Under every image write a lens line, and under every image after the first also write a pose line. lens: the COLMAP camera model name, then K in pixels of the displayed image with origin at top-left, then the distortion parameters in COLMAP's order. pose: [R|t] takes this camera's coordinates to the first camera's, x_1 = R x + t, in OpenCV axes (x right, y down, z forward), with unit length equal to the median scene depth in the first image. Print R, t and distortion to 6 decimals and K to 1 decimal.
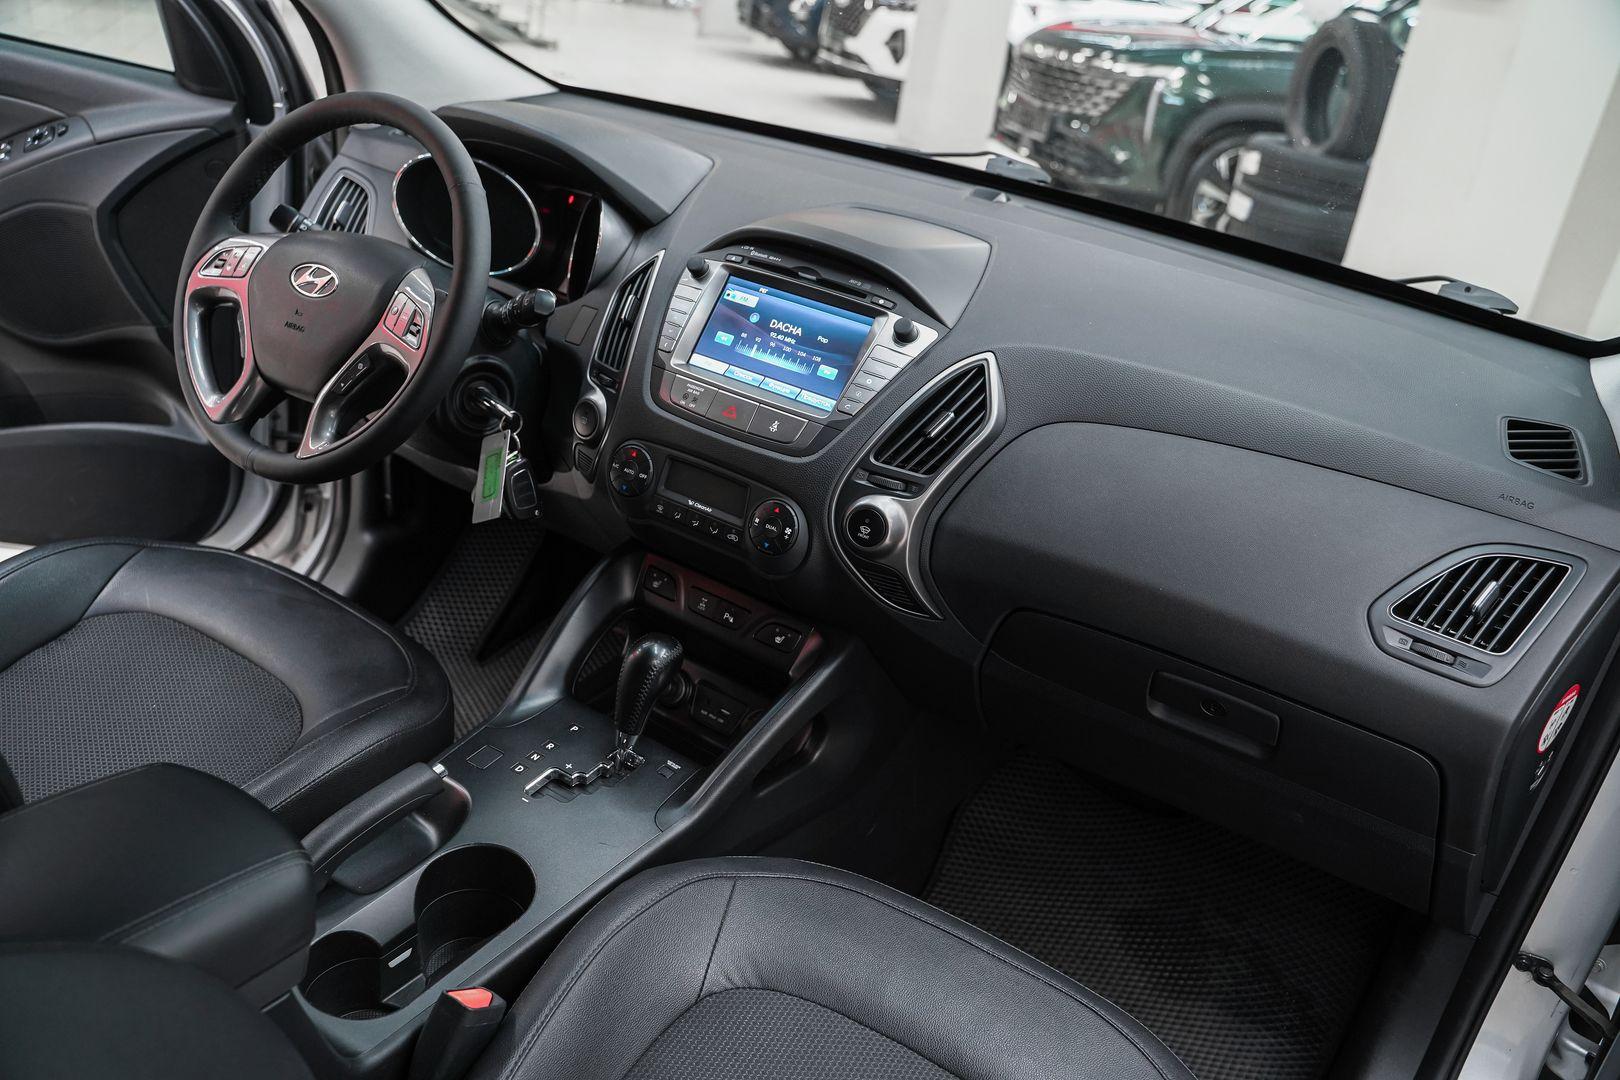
lens RADIAL K [[1310.5, 0, 810.0], [0, 1310.5, 540.0], [0, 0, 1]] dist [-0.121270, 0.089246]
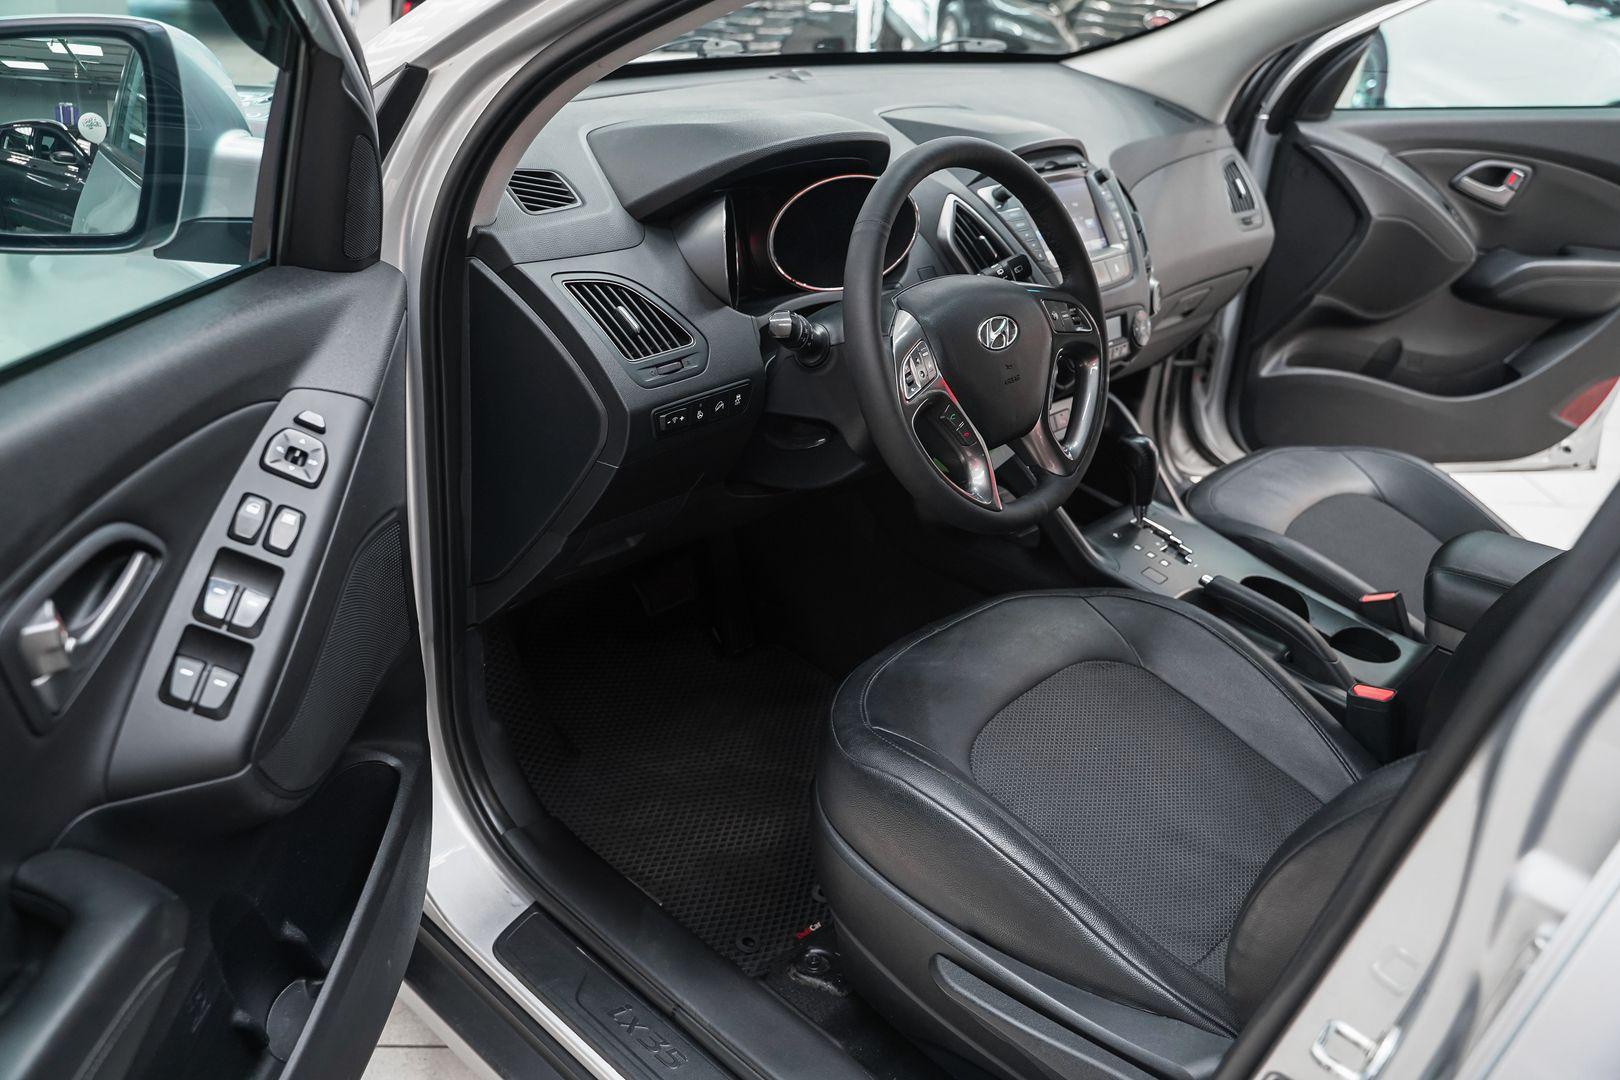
lens RADIAL K [[1310.5, 0, 810.0], [0, 1310.5, 540.0], [0, 0, 1]] dist [-0.121270, 0.089246]
pose [[0.204304, -0.567026, 0.797961, -1.277968], [0.358701, 0.801821, 0.477929, -0.591225], [-0.910820, 0.188586, 0.367208, 0.759125]]
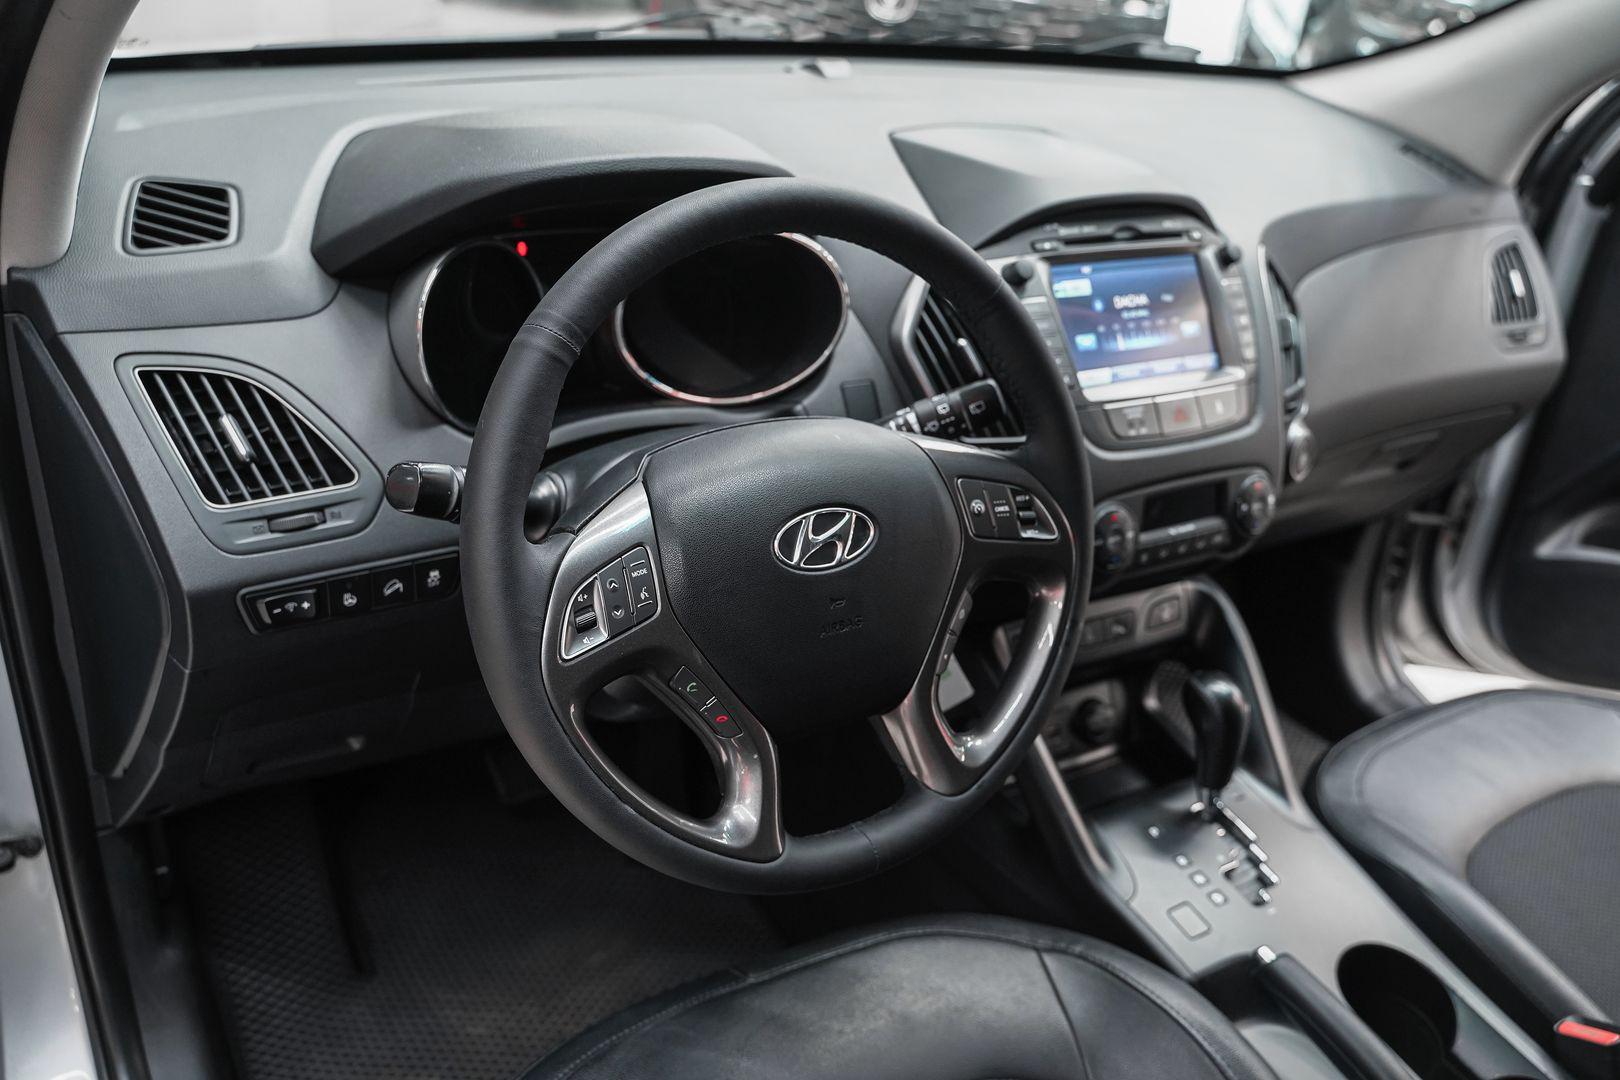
lens RADIAL K [[1342.5, 0, 810.0], [0, 1342.5, 540.0], [0, 0, 1]] dist [-0.072336, 0.007405]
pose [[0.463921, -0.509125, 0.724962, -0.784485], [0.340084, 0.858004, 0.384930, -0.412806], [-0.817998, 0.067971, 0.571191, 0.646342]]
